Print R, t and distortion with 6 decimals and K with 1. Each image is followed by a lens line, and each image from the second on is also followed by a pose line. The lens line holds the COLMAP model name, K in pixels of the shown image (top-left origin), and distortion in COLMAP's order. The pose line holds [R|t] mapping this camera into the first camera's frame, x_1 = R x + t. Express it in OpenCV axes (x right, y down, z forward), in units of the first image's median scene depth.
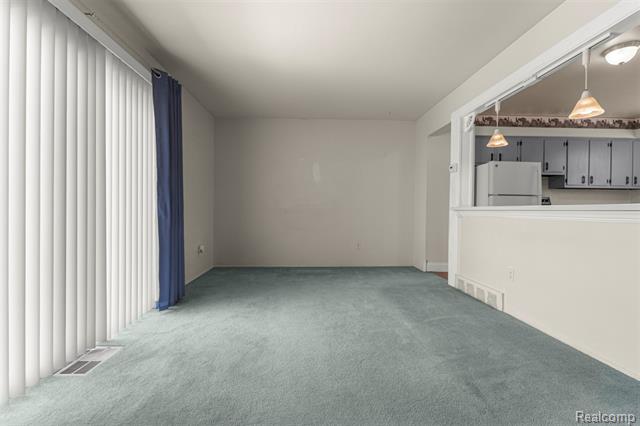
lens RADIAL K [[279.8, 0, 320.0], [0, 279.8, 213.0], [0, 0, 1]] dist [-0.000099, -0.000702]
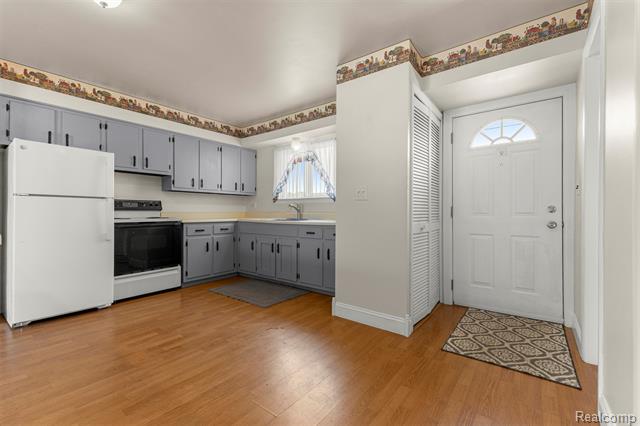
lens RADIAL K [[280.1, 0, 320.0], [0, 280.1, 213.0], [0, 0, 1]] dist [0.015222, -0.000109]
pose [[0.644270, -0.009440, 0.764740, 0.643838], [0.009570, 0.999945, 0.004281, -0.024893], [-0.764738, 0.004561, 0.644325, 0.115560]]
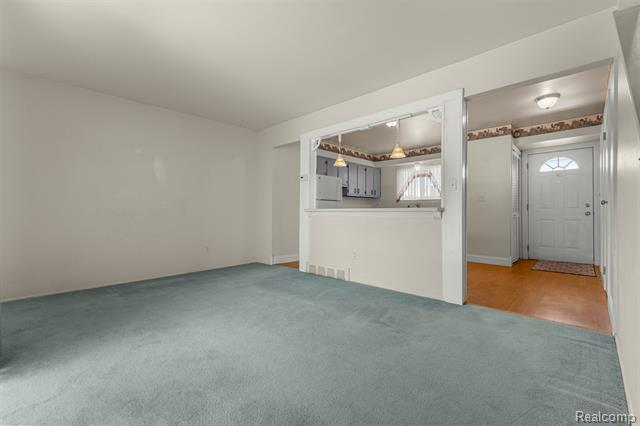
lens RADIAL K [[280.1, 0, 320.0], [0, 280.1, 213.0], [0, 0, 1]] dist [0.015222, -0.000109]
pose [[0.718230, -0.009447, 0.695741, -0.340515], [0.010349, 0.999942, 0.002894, -0.005460], [-0.695729, 0.005122, 0.718286, 0.040150]]
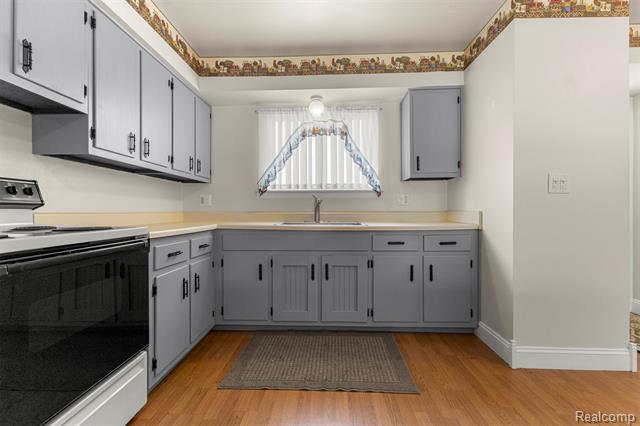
lens RADIAL K [[279.8, 0, 320.0], [0, 279.8, 213.0], [0, 0, 1]] dist [-0.000099, -0.000702]
pose [[0.079182, -0.009074, 0.996819, 0.726913], [0.010218, 0.999913, 0.008291, -0.026525], [-0.996808, 0.009529, 0.079268, 0.899805]]
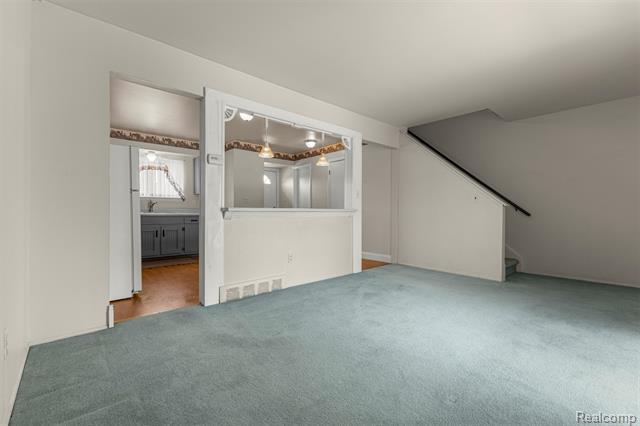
lens RADIAL K [[280.1, 0, 320.0], [0, 280.1, 213.0], [0, 0, 1]] dist [0.015222, -0.000109]
pose [[-0.634766, -0.008284, 0.772660, -0.339630], [0.001180, 0.999931, 0.011690, -0.011923], [-0.772703, 0.008332, -0.634713, 1.247163]]
